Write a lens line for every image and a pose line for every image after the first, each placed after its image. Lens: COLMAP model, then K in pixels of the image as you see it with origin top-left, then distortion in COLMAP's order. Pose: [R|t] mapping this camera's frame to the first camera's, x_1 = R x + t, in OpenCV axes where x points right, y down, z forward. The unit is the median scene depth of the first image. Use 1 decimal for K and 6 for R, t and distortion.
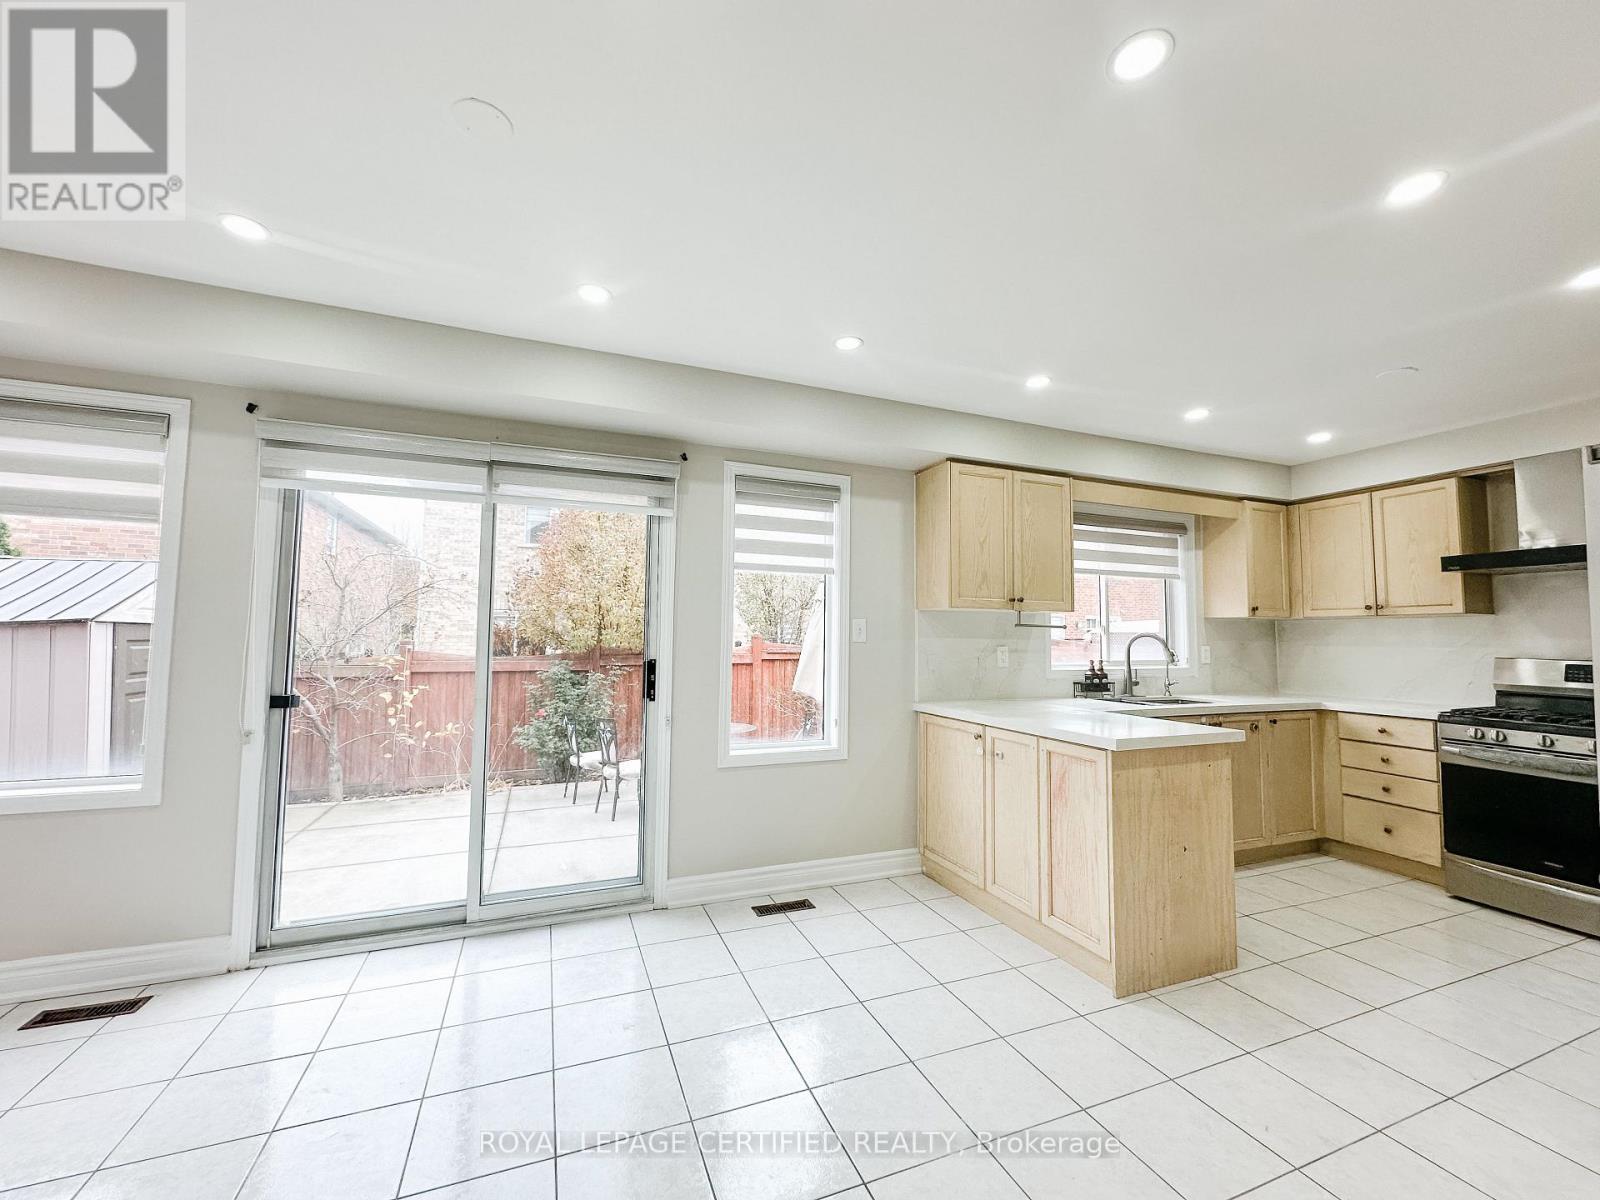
lens RADIAL K [[637.8, 0, 797.4], [0, 637.8, 598.8], [0, 0, 1]] dist [-0.001206, 0.000156]
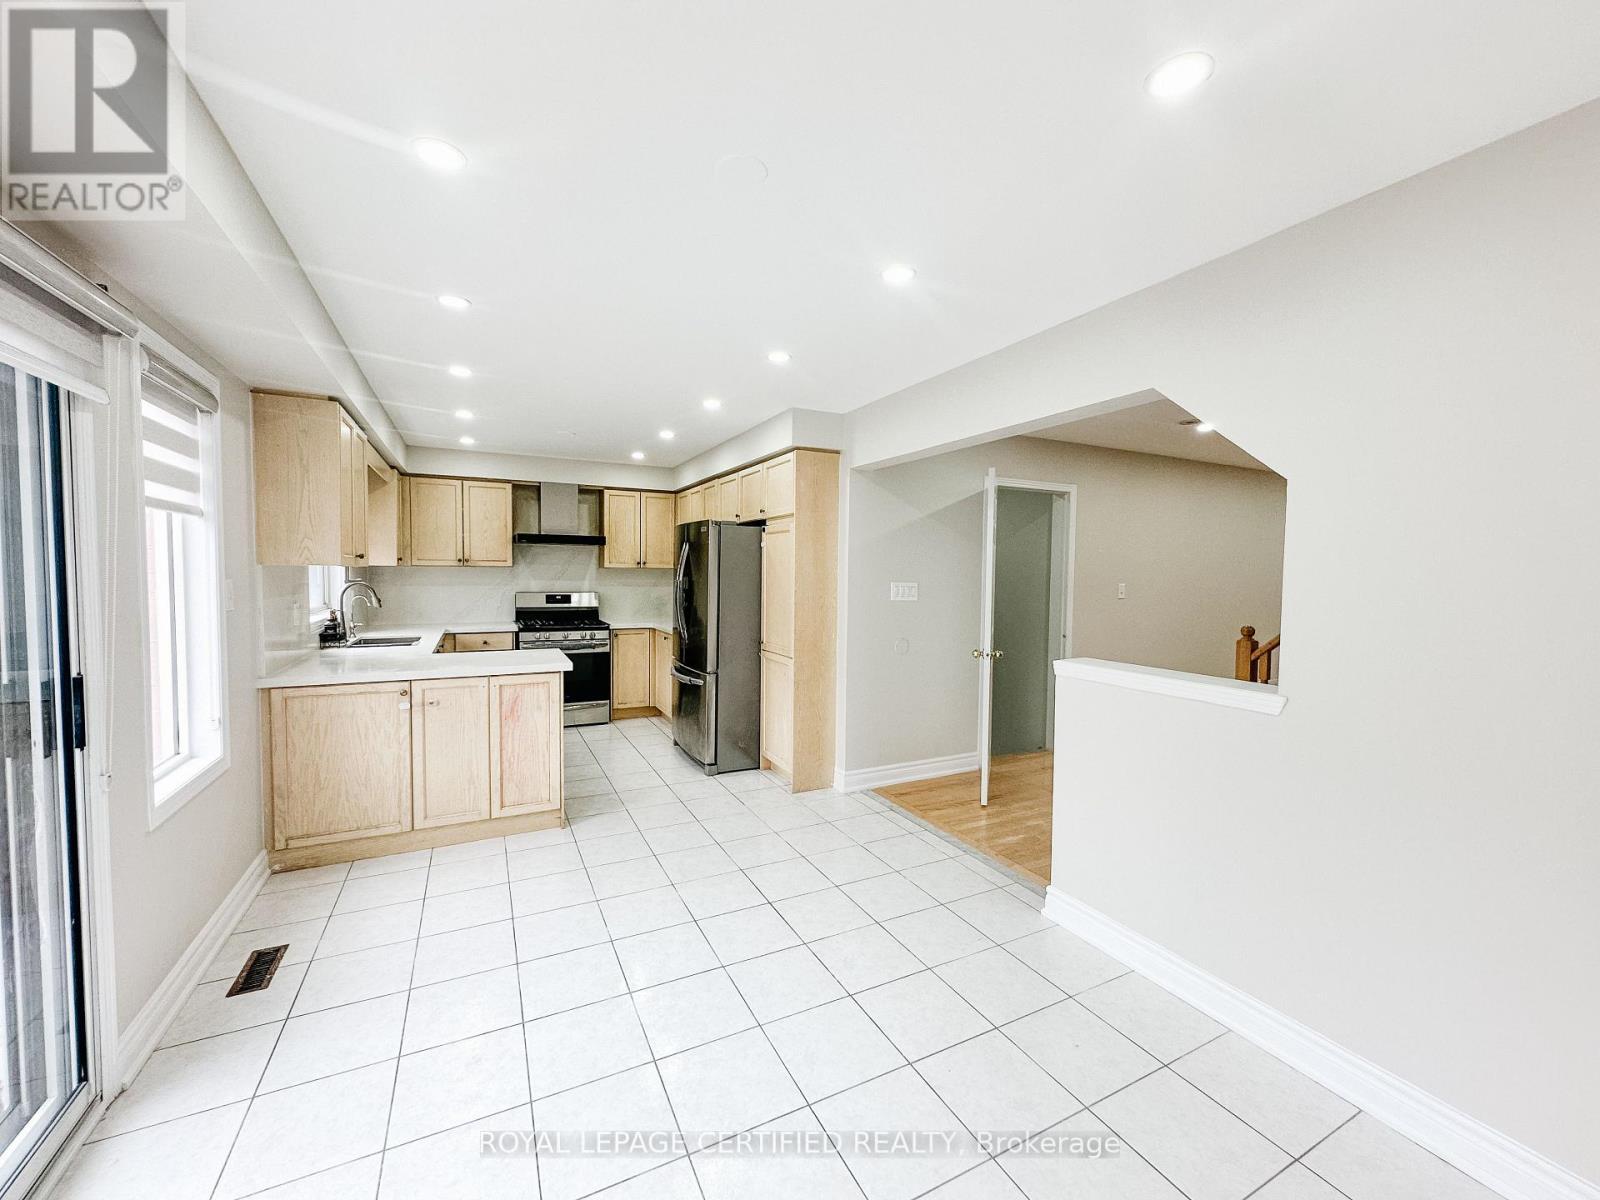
lens RADIAL K [[637.8, 0, 797.4], [0, 637.8, 598.8], [0, 0, 1]] dist [-0.001206, 0.000156]
pose [[-0.087499, -0.056166, 0.994580, -0.695312], [-0.073970, 0.996019, 0.049740, -0.031631], [-0.993414, -0.069217, -0.091305, 0.404258]]
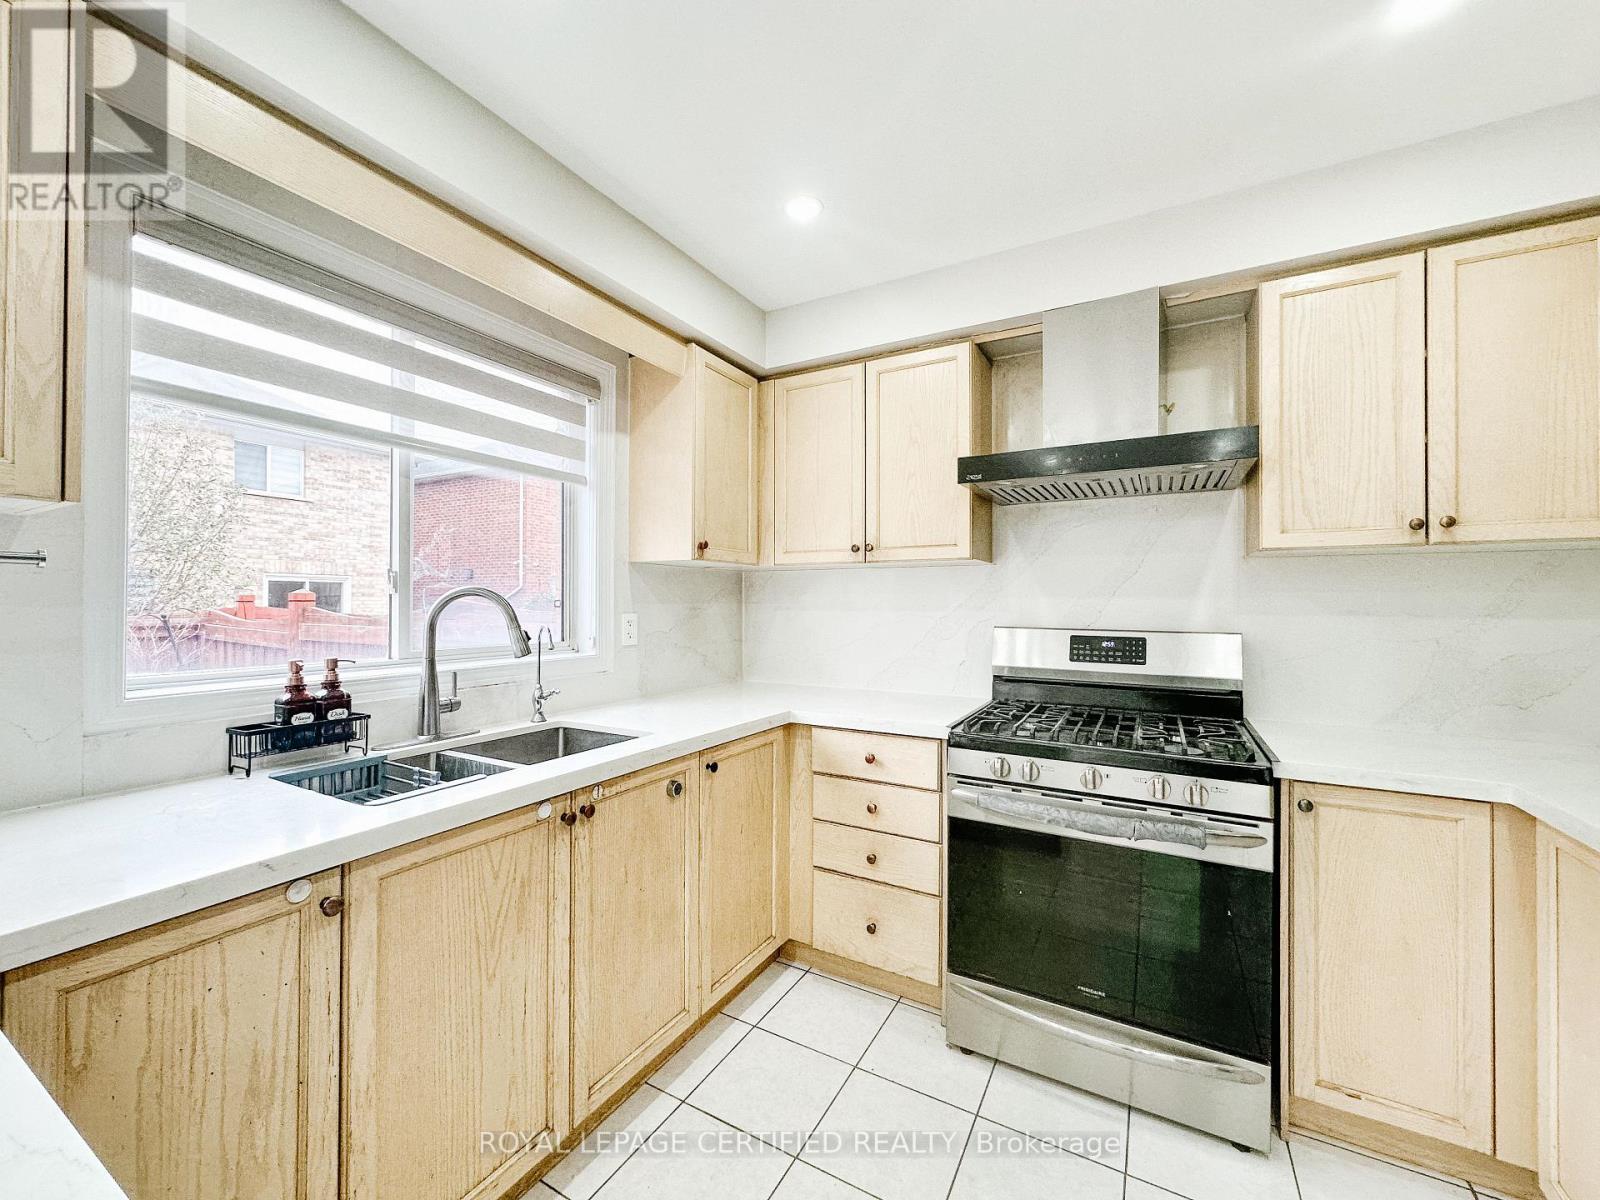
lens RADIAL K [[637.8, 0, 797.4], [0, 637.8, 598.8], [0, 0, 1]] dist [-0.001206, 0.000156]
pose [[0.777229, -0.003645, 0.629207, 0.516851], [-0.034060, 0.998273, 0.047856, 0.038638], [-0.628295, -0.058626, 0.775763, 0.617036]]
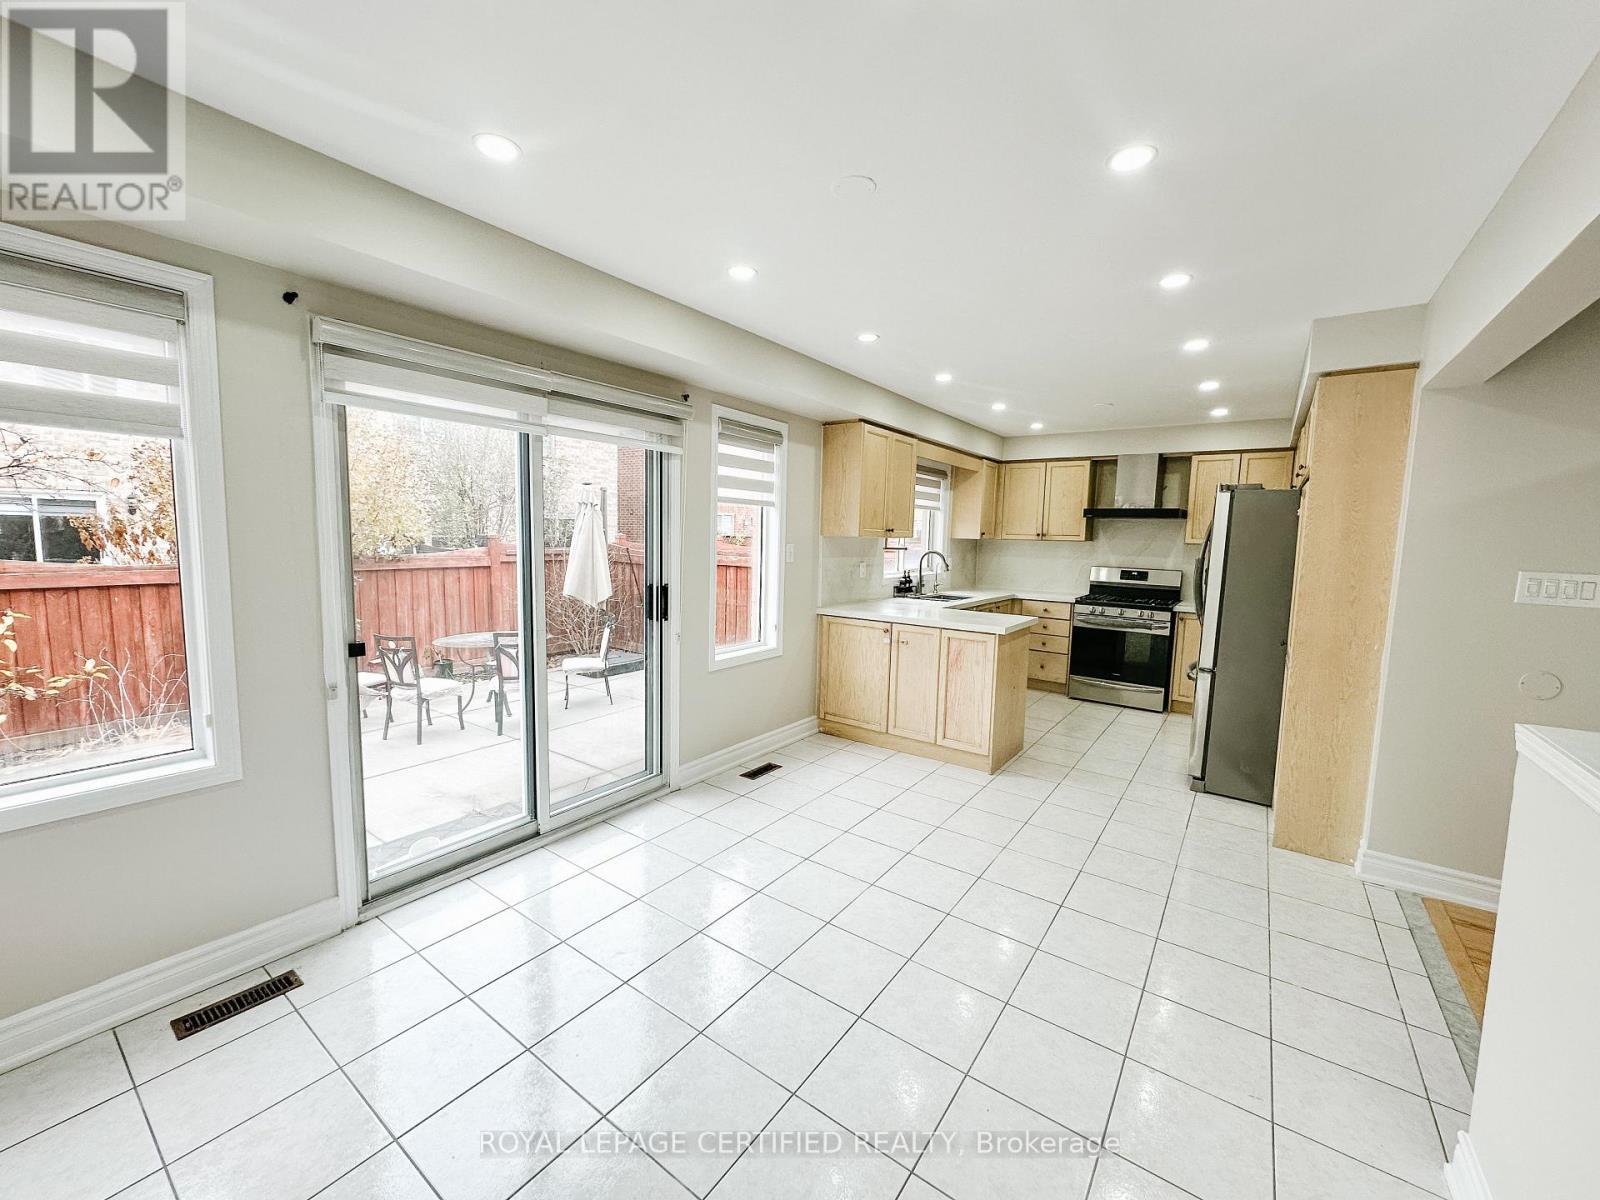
lens RADIAL K [[637.8, 0, 797.4], [0, 637.8, 598.8], [0, 0, 1]] dist [-0.001206, 0.000156]
pose [[0.844262, -0.044515, 0.534079, -0.551092], [-0.048164, 0.986210, 0.158336, -0.059337], [-0.533763, -0.159400, 0.830475, -0.050062]]
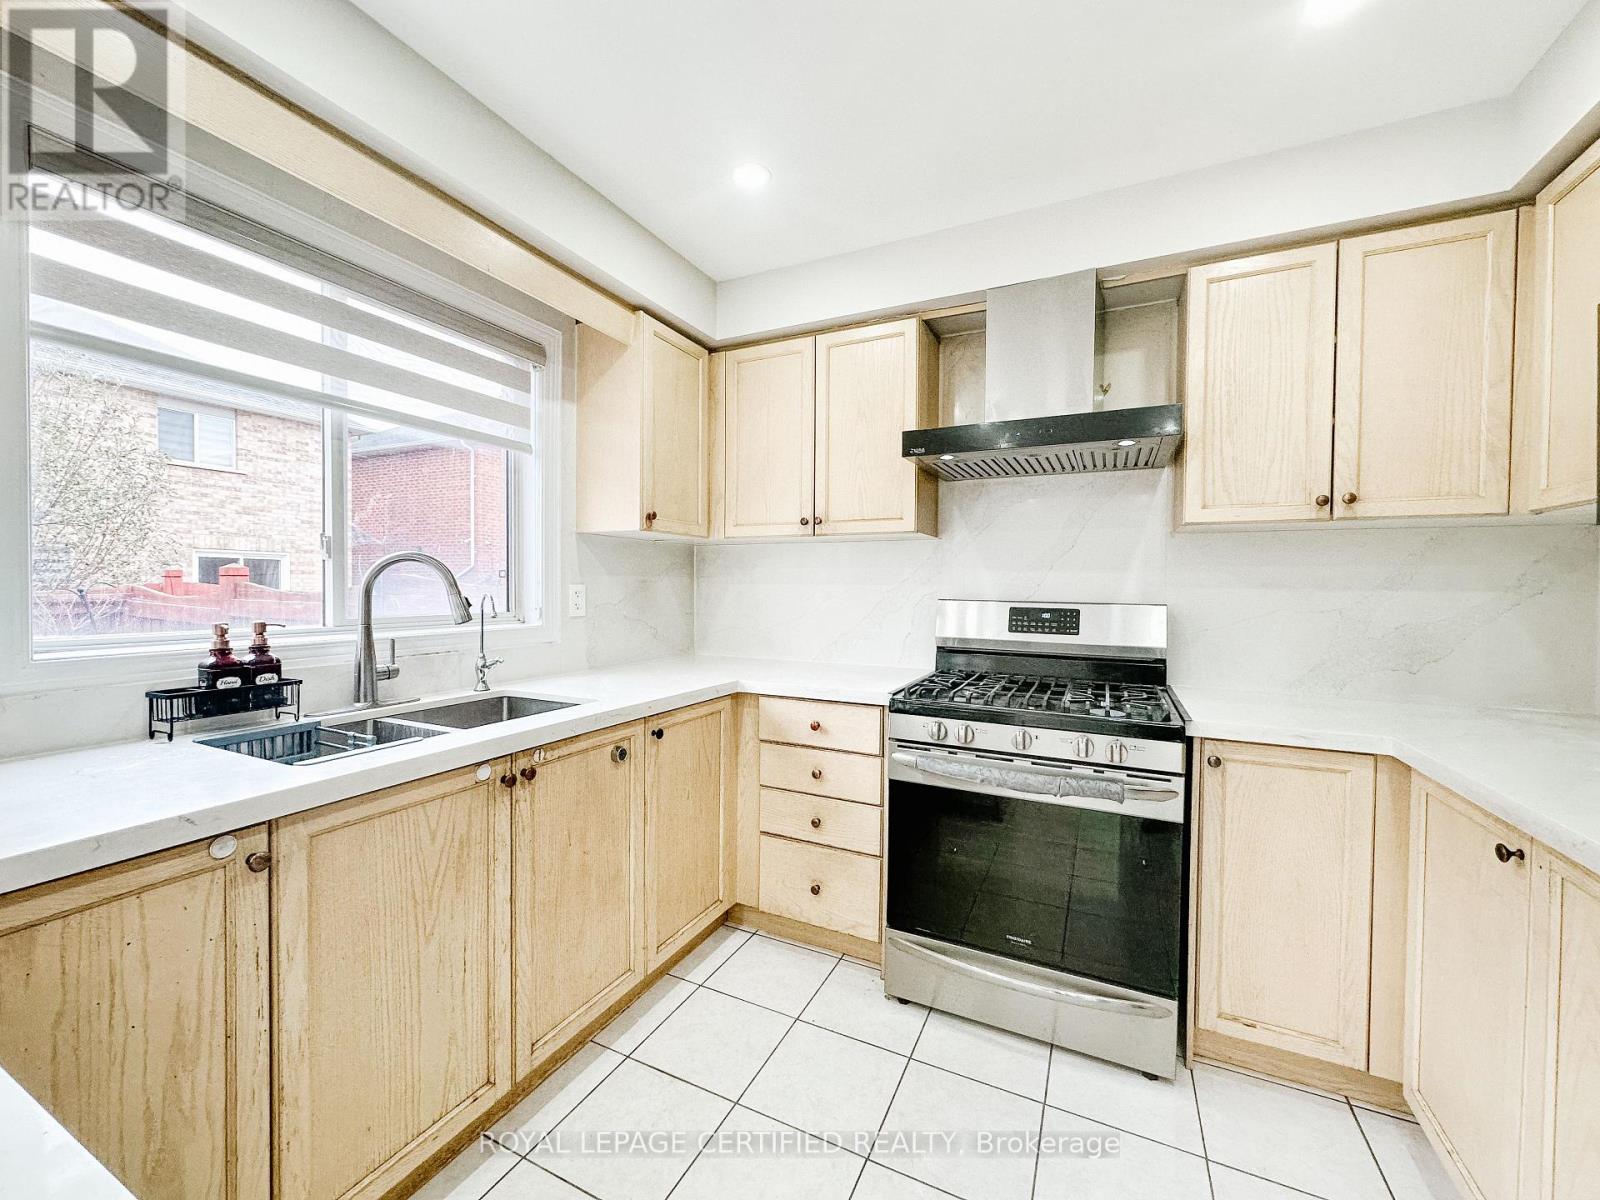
lens RADIAL K [[637.8, 0, 797.4], [0, 637.8, 598.8], [0, 0, 1]] dist [-0.001206, 0.000156]
pose [[0.737986, -0.017465, 0.674590, 0.521620], [-0.042861, 0.996433, 0.072687, 0.048999], [-0.673454, -0.082555, 0.734605, 0.601102]]
